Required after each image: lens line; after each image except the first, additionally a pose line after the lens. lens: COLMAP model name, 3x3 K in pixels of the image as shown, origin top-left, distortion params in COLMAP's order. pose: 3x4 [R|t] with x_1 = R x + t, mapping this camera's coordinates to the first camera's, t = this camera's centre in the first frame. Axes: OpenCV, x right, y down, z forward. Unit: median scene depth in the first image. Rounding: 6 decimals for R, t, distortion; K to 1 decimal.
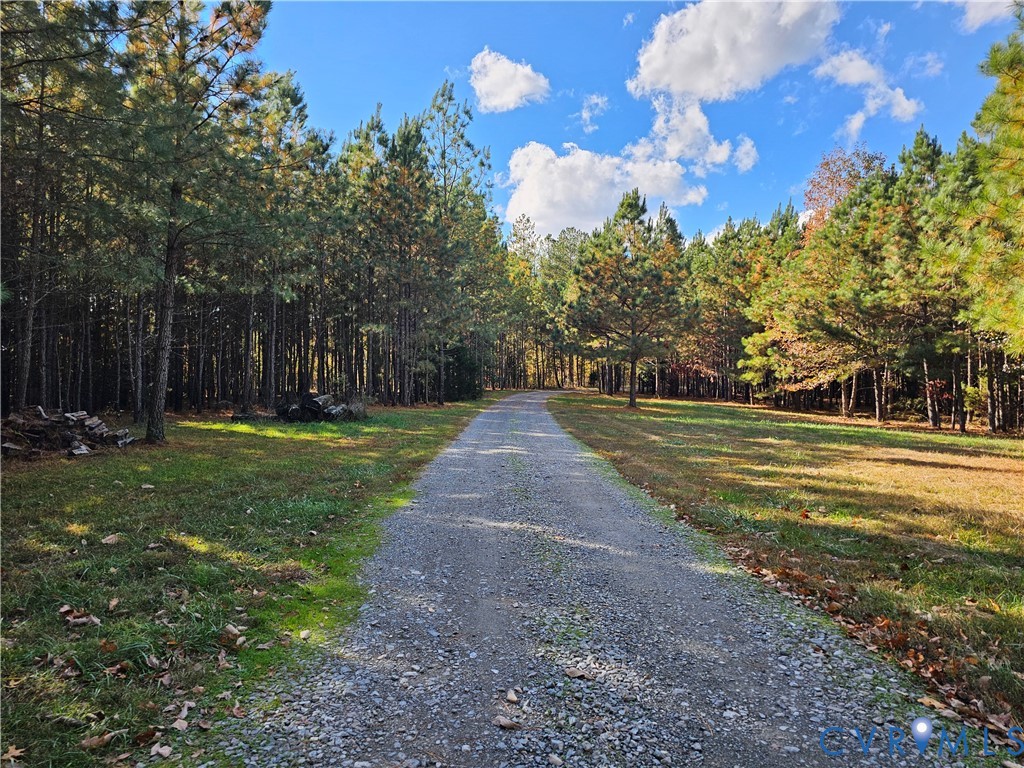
lens RADIAL K [[676.8, 0, 511.9], [0, 676.8, 385.6], [0, 0, 1]] dist [0.001387, 0.000251]
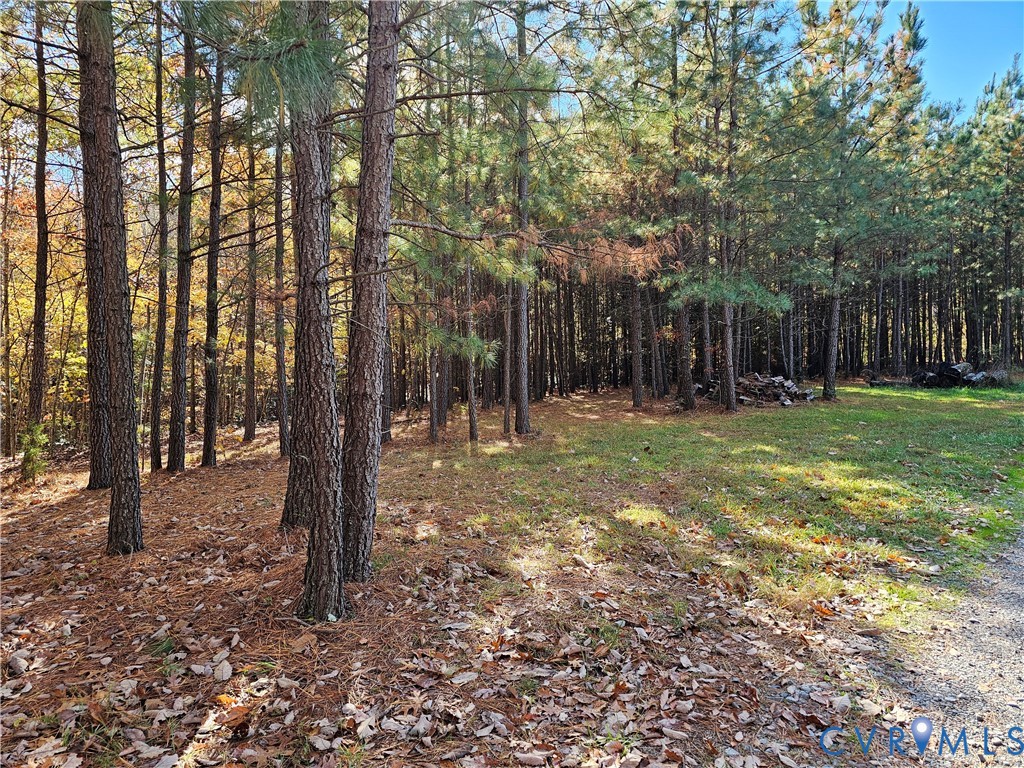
lens RADIAL K [[676.8, 0, 510.4], [0, 676.8, 377.2], [0, 0, 1]] dist [0.001387, 0.000251]
pose [[0.679872, 0.008857, -0.733277, 0.039461], [0.019287, 0.999365, 0.029953, -0.012861], [0.733077, -0.034507, 0.679269, -0.335403]]
